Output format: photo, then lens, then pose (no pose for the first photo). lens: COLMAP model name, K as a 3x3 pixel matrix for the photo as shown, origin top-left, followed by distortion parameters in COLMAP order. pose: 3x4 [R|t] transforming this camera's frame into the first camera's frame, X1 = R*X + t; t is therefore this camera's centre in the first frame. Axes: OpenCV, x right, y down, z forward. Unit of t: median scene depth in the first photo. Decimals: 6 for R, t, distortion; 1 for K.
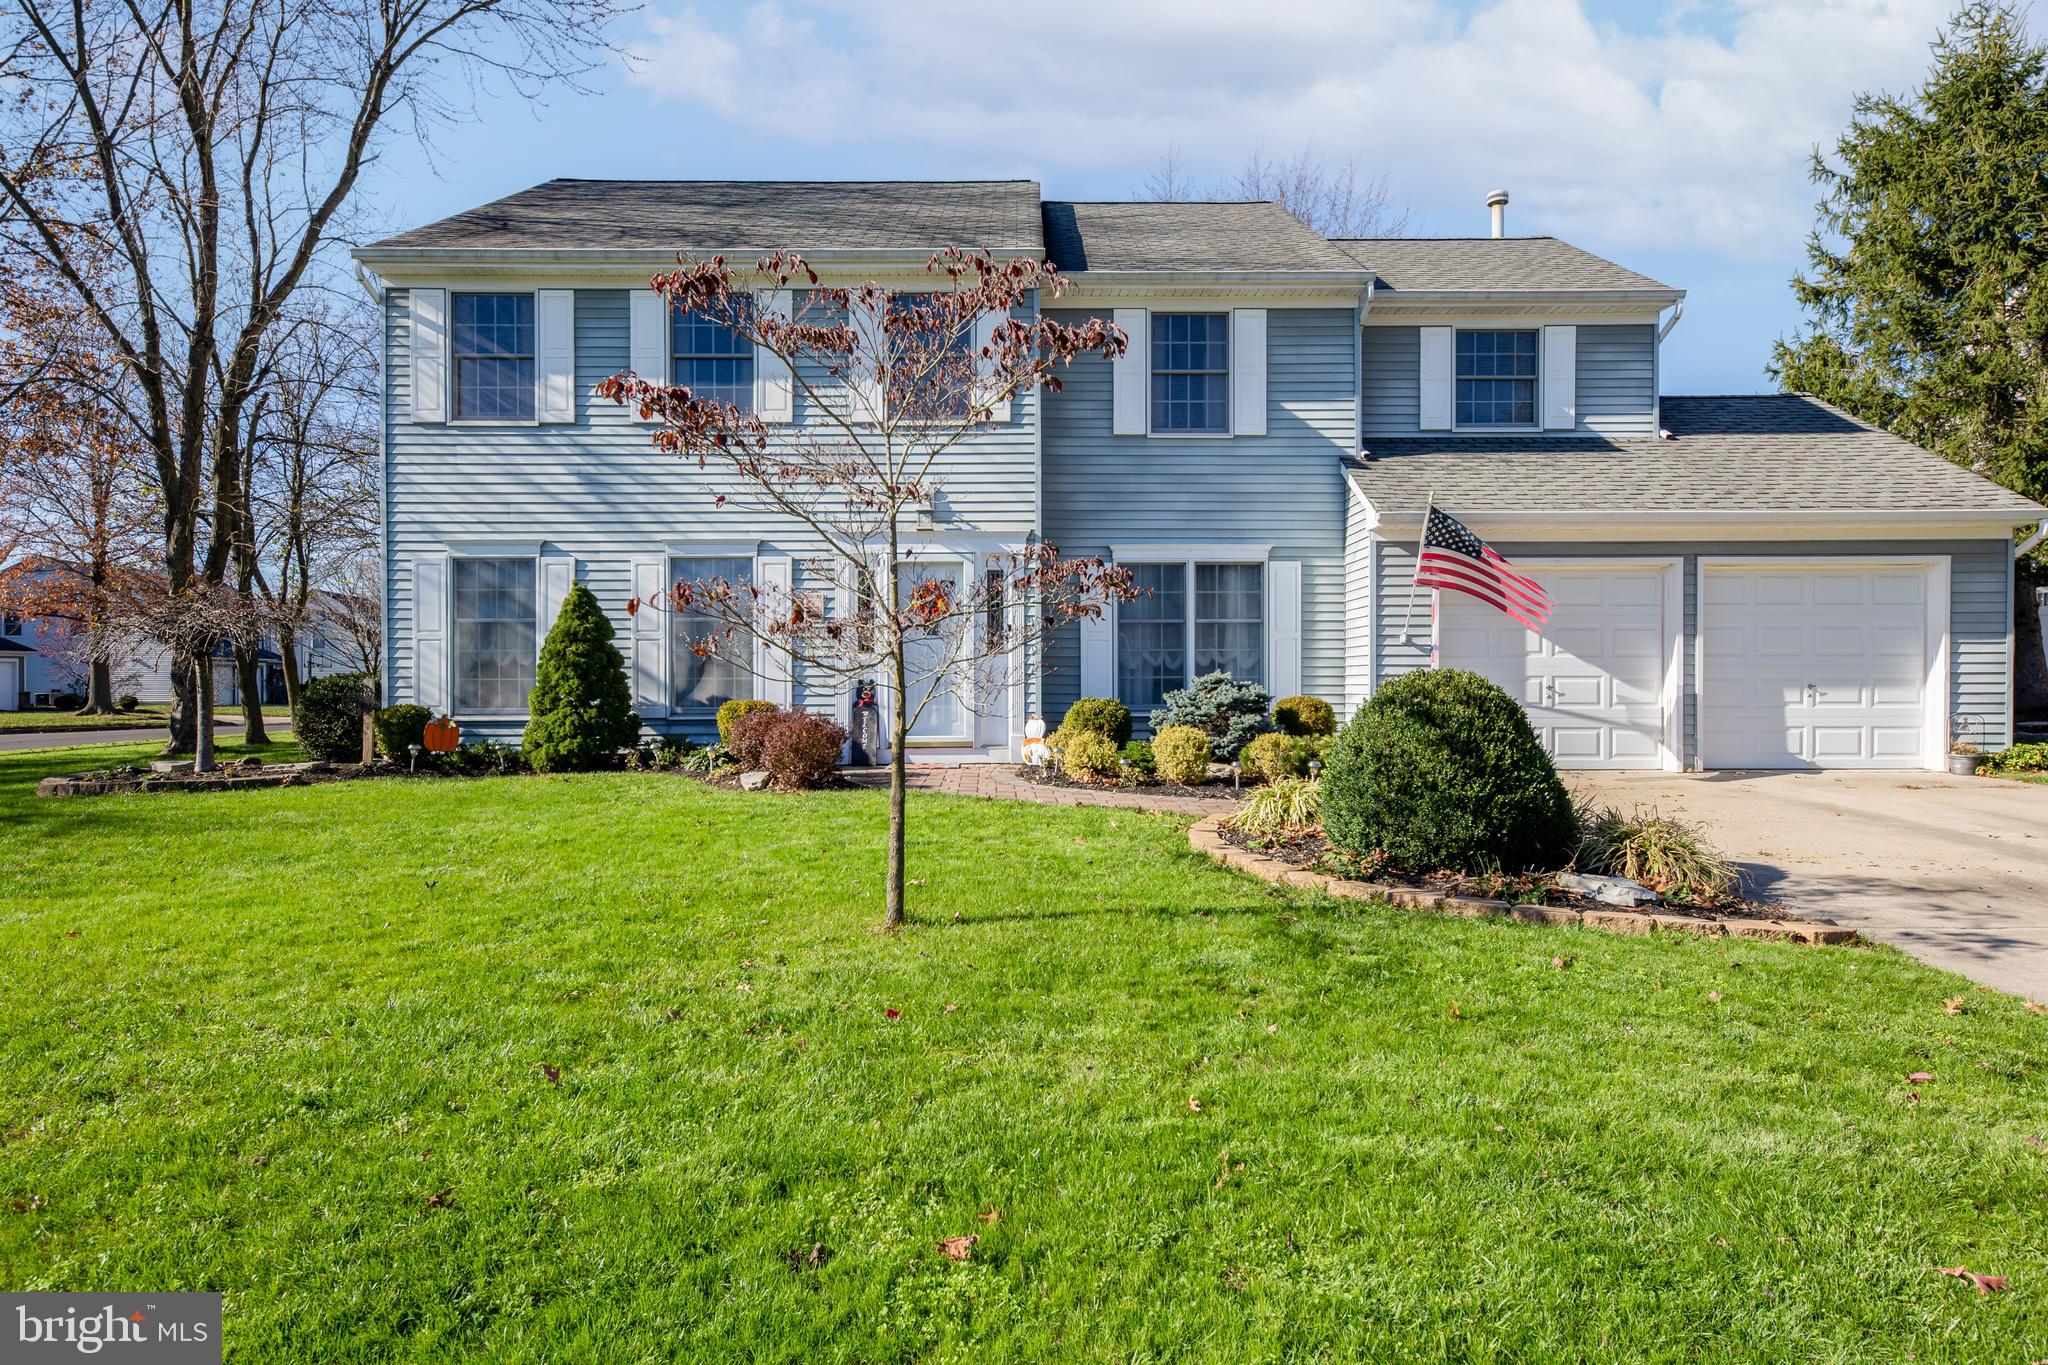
lens RADIAL K [[1131.2, 0, 1024.0], [0, 1131.2, 682.5], [0, 0, 1]] dist [0.002984, 0.001069]
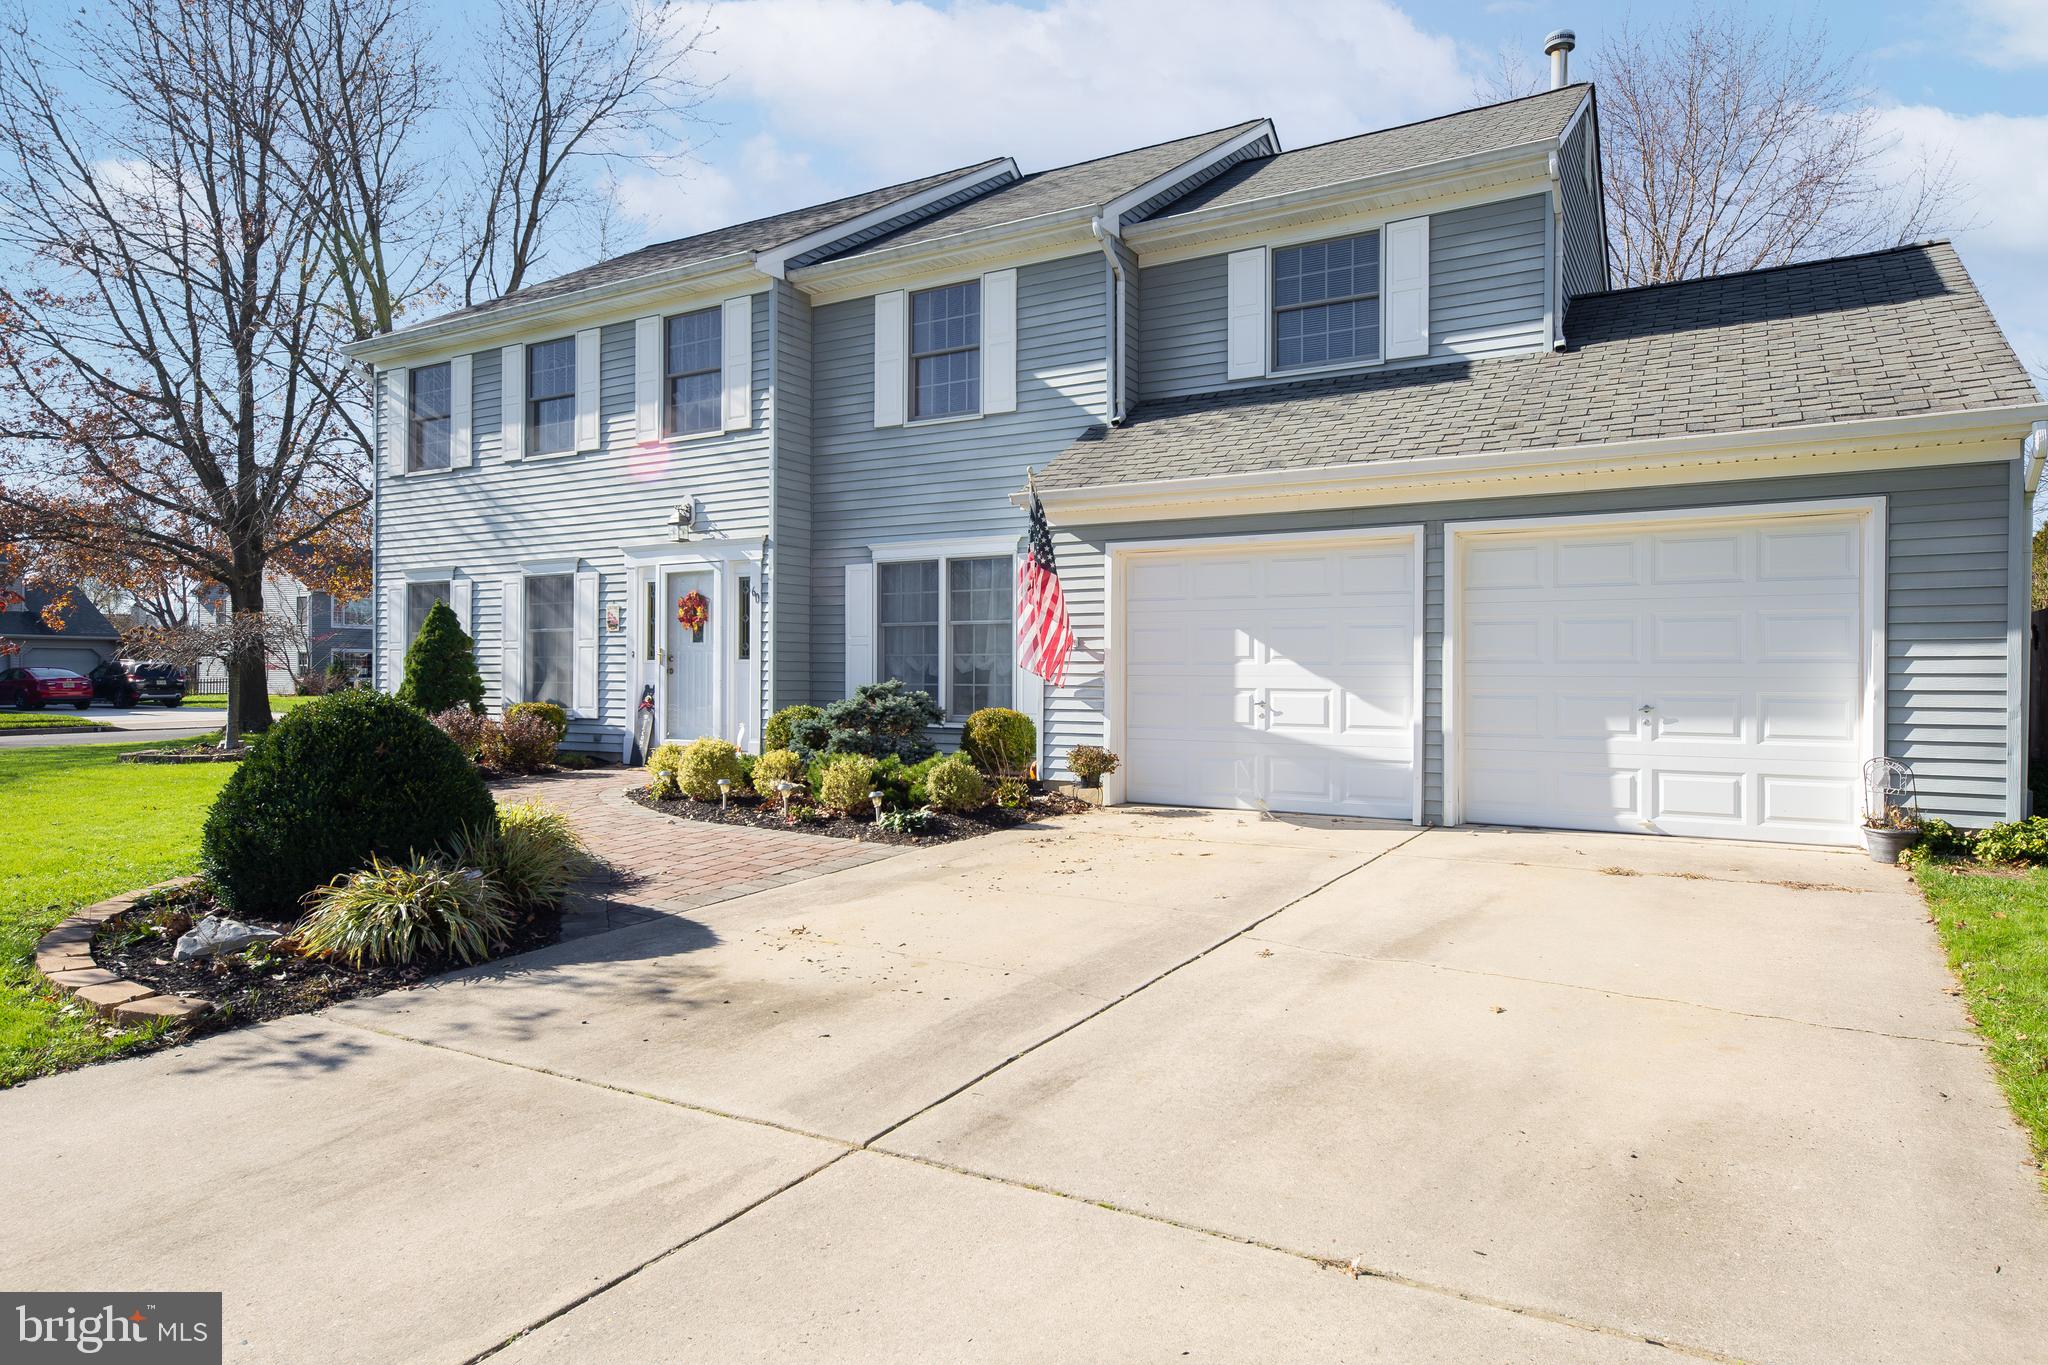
lens RADIAL K [[1160.8, 0, 1031.2], [0, 1160.8, 675.8], [0, 0, 1]] dist [-0.000478, 0.000359]
pose [[0.867407, 0.005461, -0.497569, 0.713189], [-0.005101, 0.999985, 0.002082, -0.015244], [0.497573, 0.000732, 0.867422, 0.234954]]
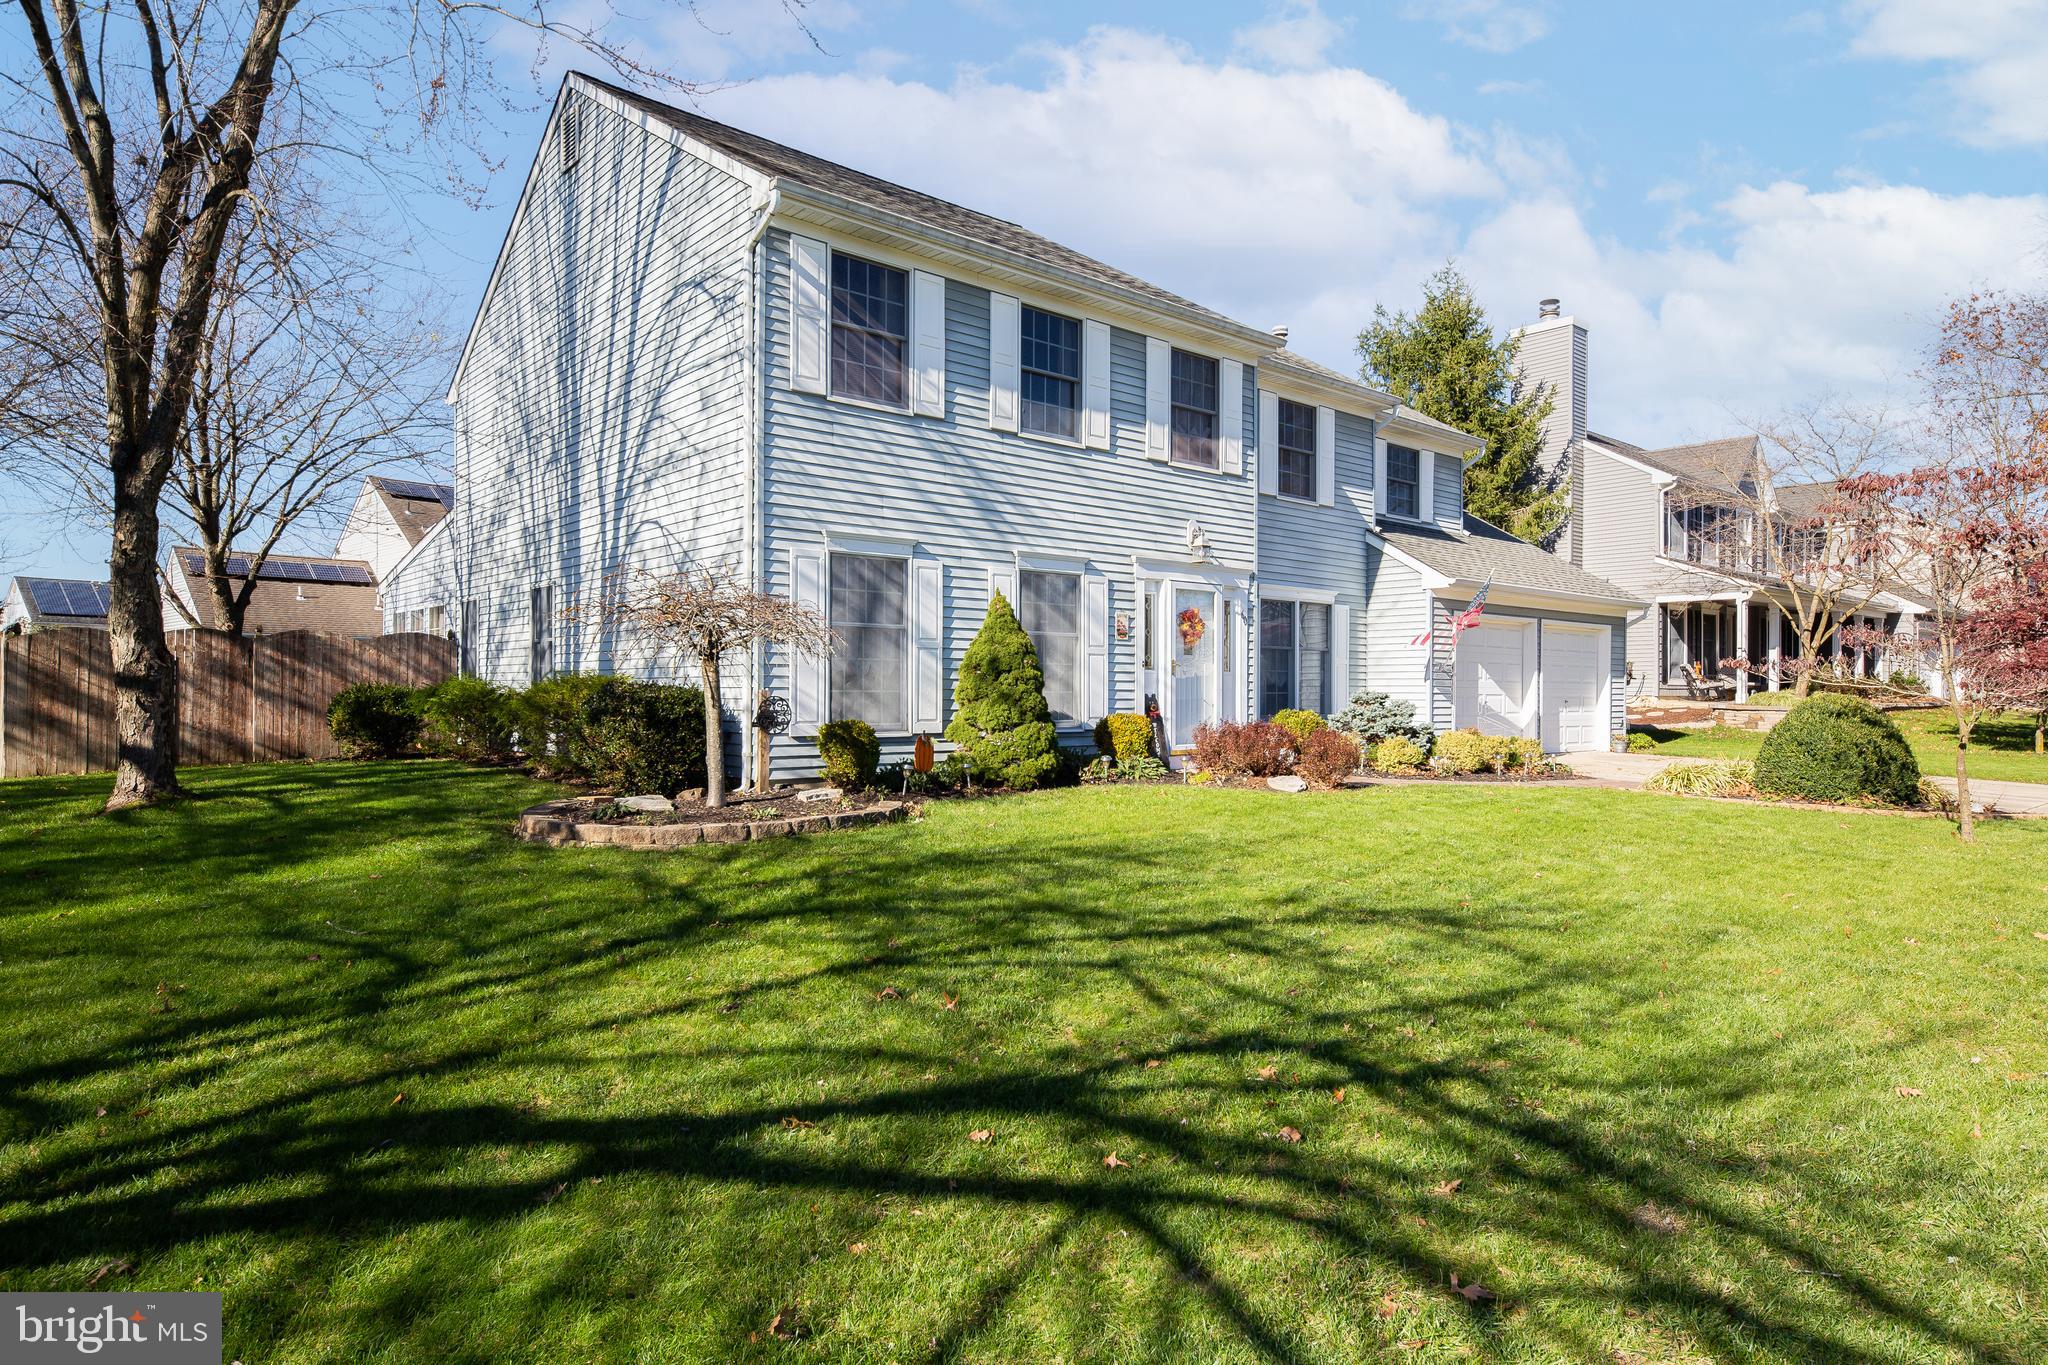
lens RADIAL K [[1160.8, 0, 1031.2], [0, 1160.8, 675.8], [0, 0, 1]] dist [-0.000478, 0.000359]
pose [[0.768546, 0.016091, 0.639593, -0.949848], [-0.009086, 0.999857, -0.014237, -0.002892], [-0.639730, 0.005131, 0.768582, 0.211126]]
